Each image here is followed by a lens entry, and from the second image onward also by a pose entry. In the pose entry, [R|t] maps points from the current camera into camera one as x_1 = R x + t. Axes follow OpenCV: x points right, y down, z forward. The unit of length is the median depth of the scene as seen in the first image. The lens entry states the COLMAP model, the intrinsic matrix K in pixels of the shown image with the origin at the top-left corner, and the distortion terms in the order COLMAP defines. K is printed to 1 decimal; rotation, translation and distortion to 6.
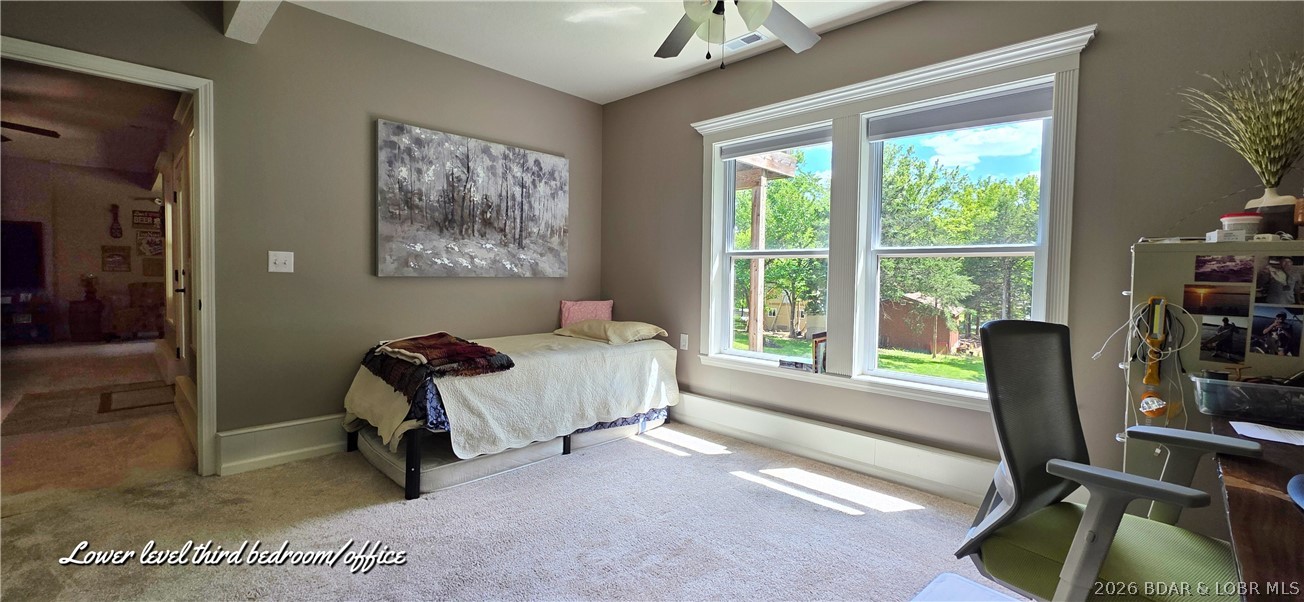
lens RADIAL K [[520.2, 0, 655.0], [0, 520.2, 290.5], [0, 0, 1]] dist [-0.000789, -0.000669]
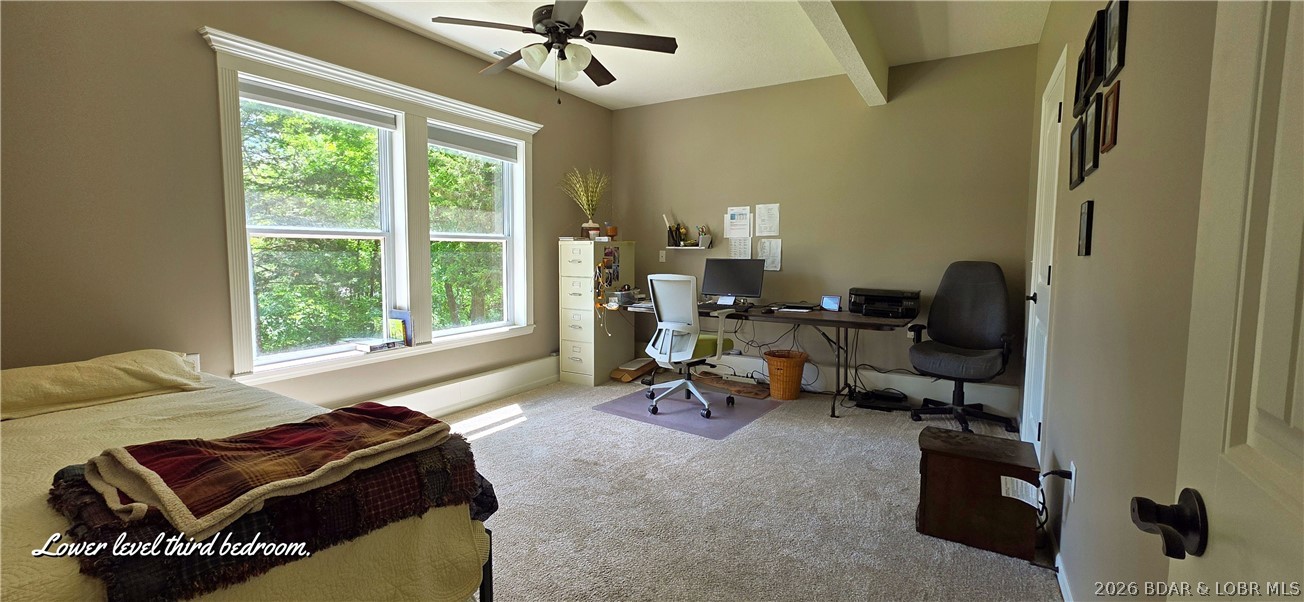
lens RADIAL K [[520.2, 0, 655.0], [0, 520.2, 290.5], [0, 0, 1]] dist [-0.000789, -0.000669]
pose [[-0.224987, -0.091239, 0.970081, -1.435069], [0.022321, 0.994862, 0.098746, -0.092228], [-0.974106, 0.043870, -0.221794, 1.248253]]
